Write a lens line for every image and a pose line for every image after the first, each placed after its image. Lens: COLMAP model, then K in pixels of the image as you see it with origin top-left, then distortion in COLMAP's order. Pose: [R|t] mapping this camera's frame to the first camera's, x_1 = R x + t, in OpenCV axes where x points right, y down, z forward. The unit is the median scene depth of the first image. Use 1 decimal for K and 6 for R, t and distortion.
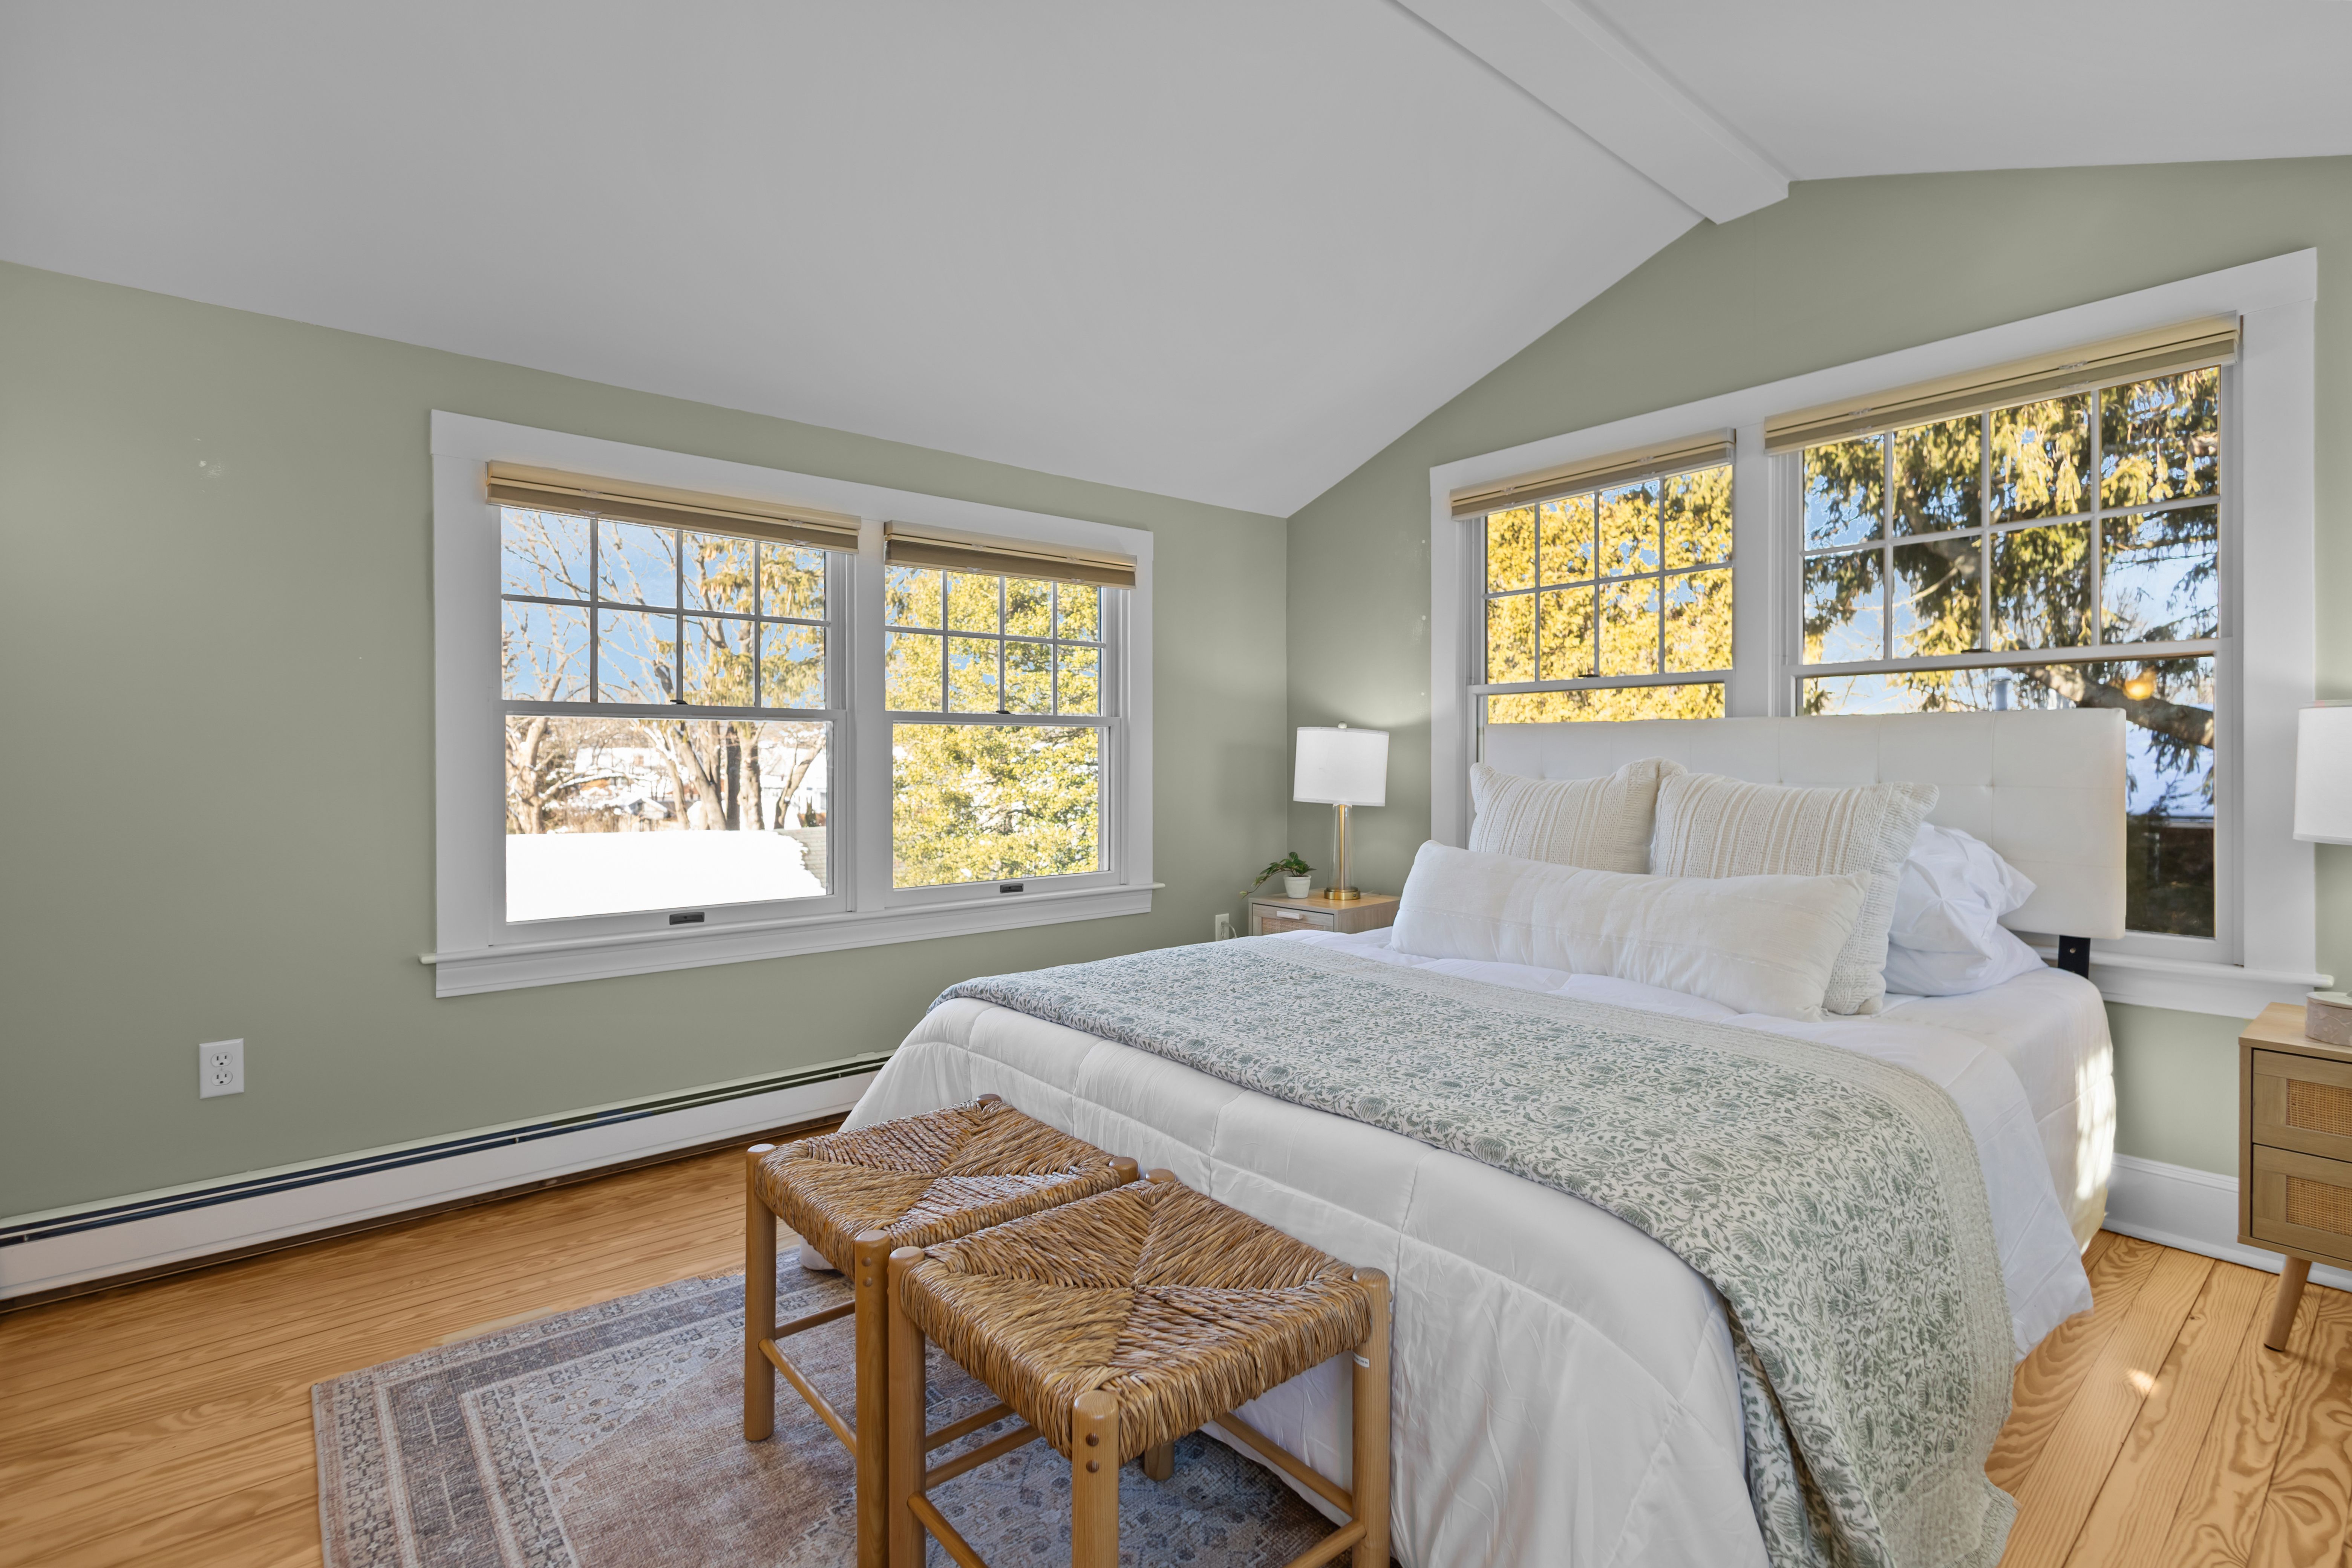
lens RADIAL K [[1096.0, 0, 1171.6], [0, 1096.0, 736.0], [0, 0, 1]] dist [0.001050, -0.000234]
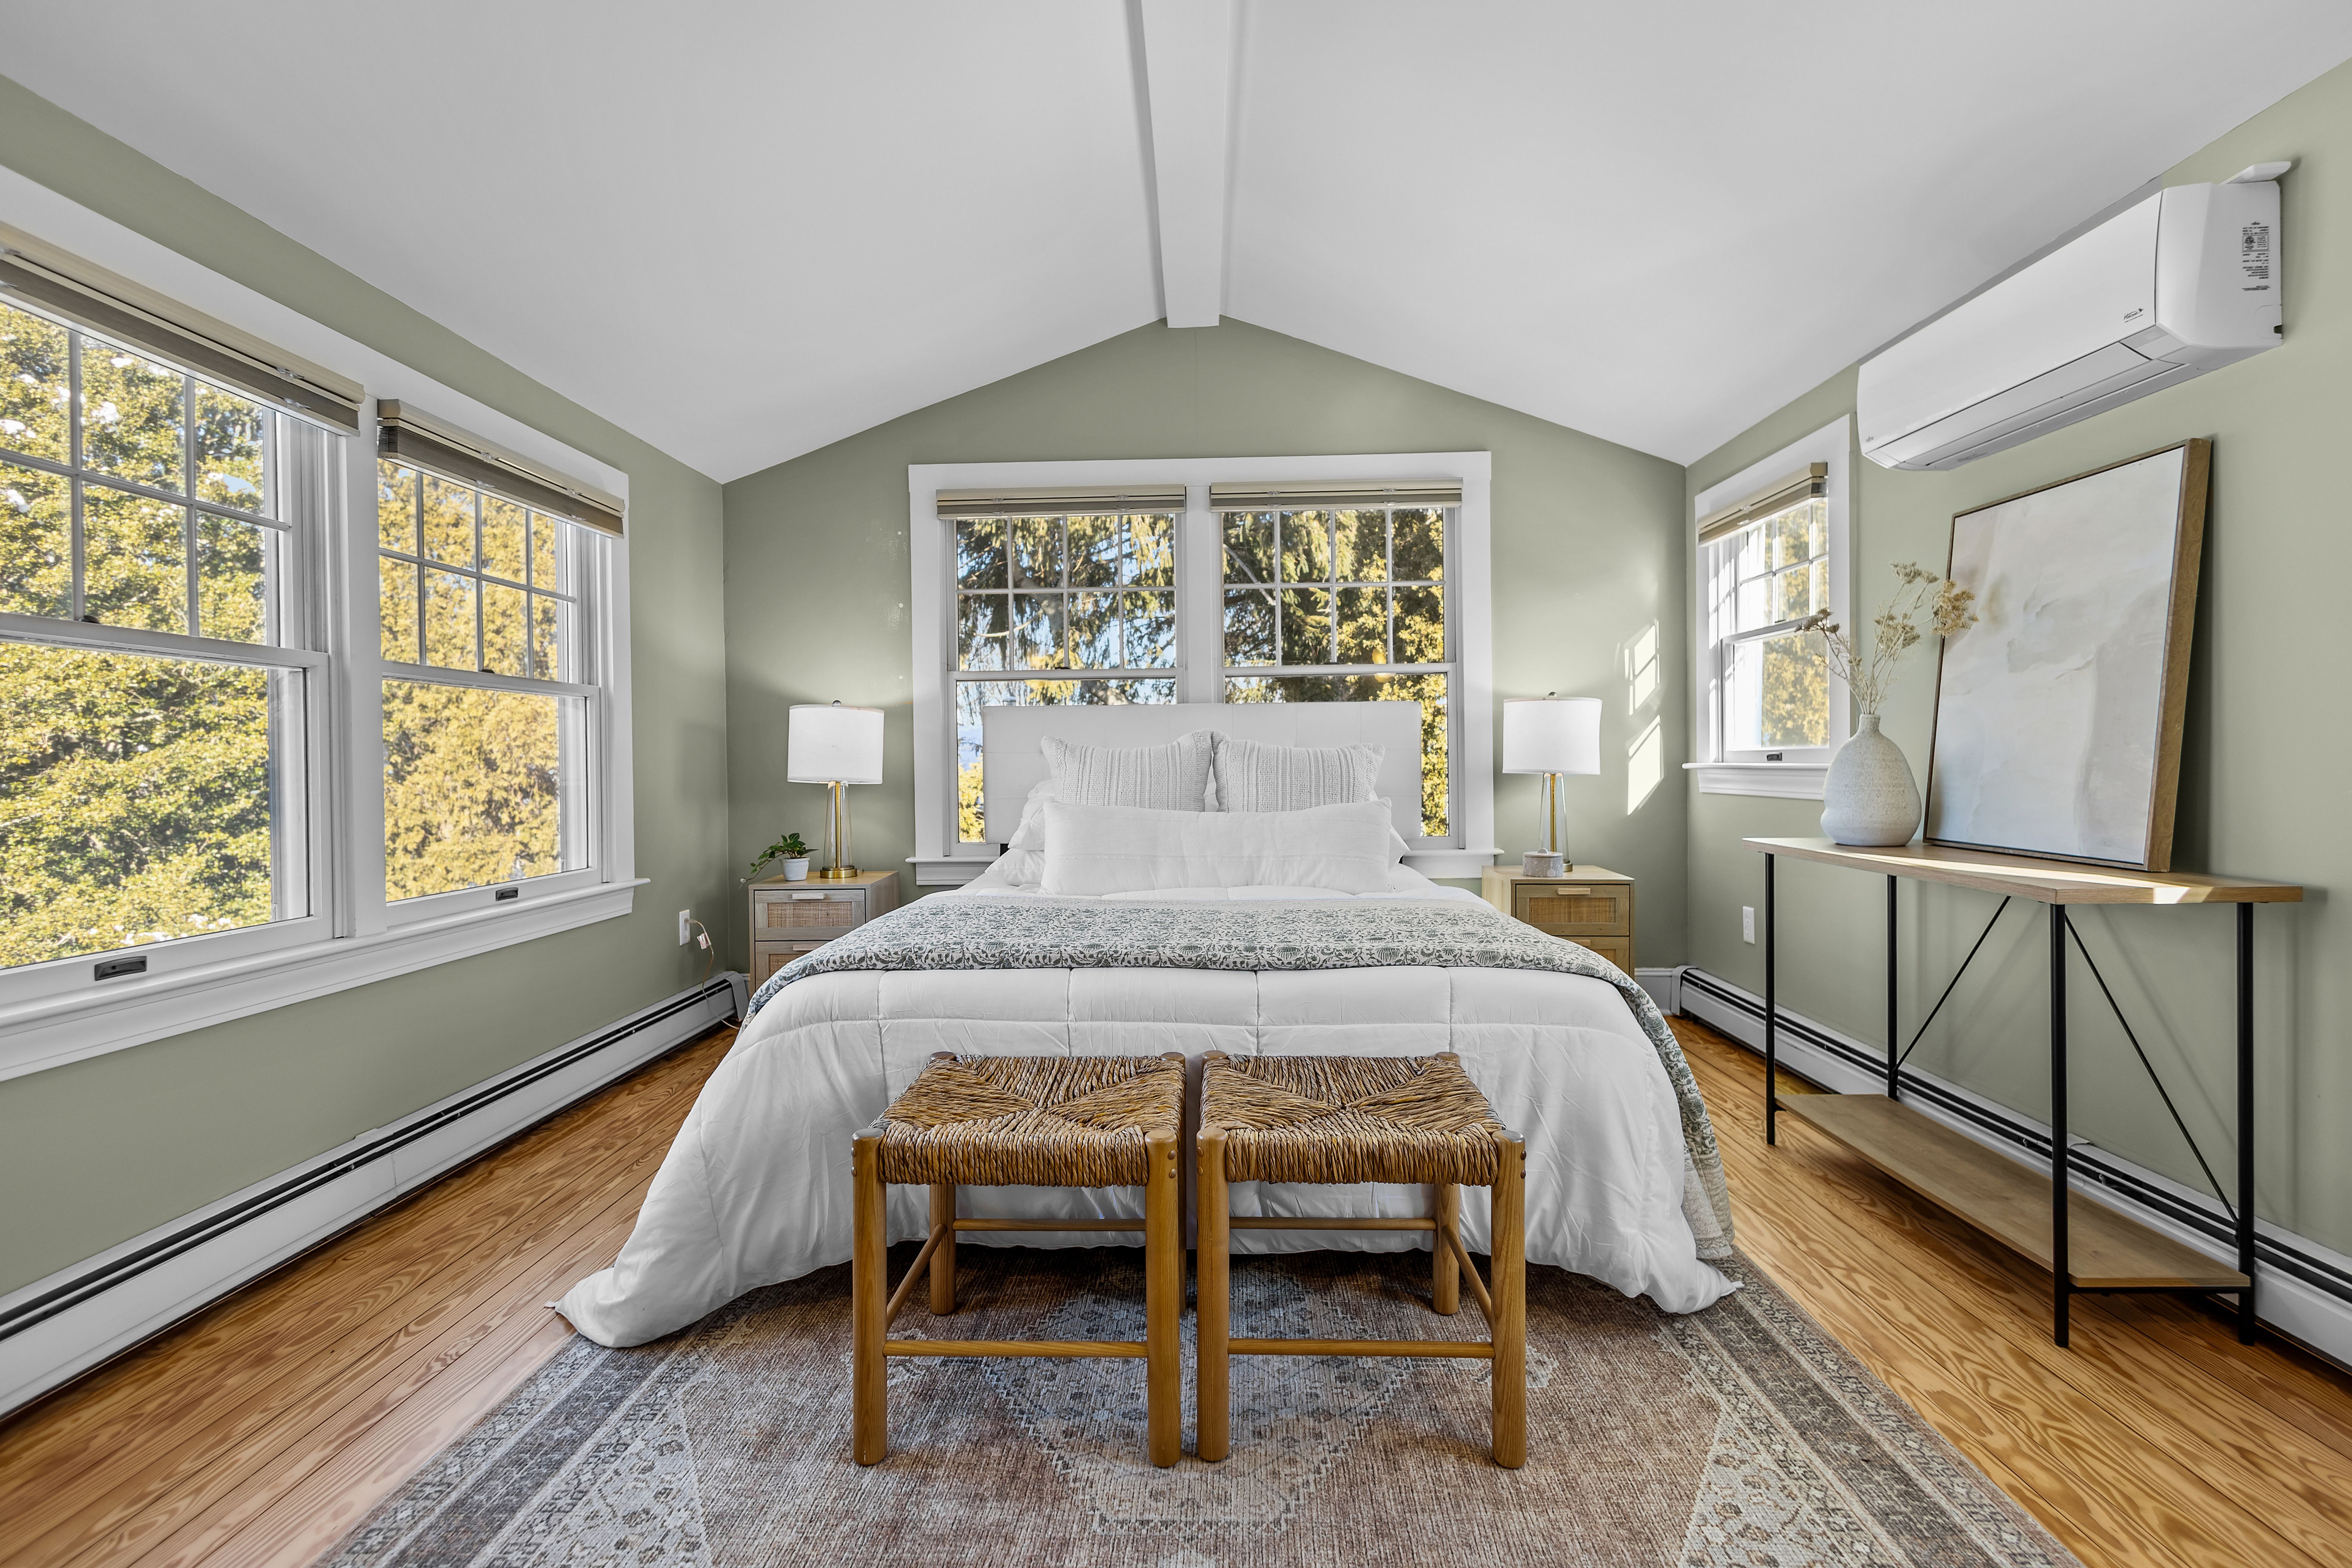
lens RADIAL K [[1102.9, 0, 1162.5], [0, 1102.9, 749.4], [0, 0, 1]] dist [0.003433, -0.004808]
pose [[0.663897, 0.002539, 0.747819, -0.502305], [-0.003273, 0.999995, -0.000489, 0.038692], [-0.747817, -0.002123, 0.663902, 0.135369]]
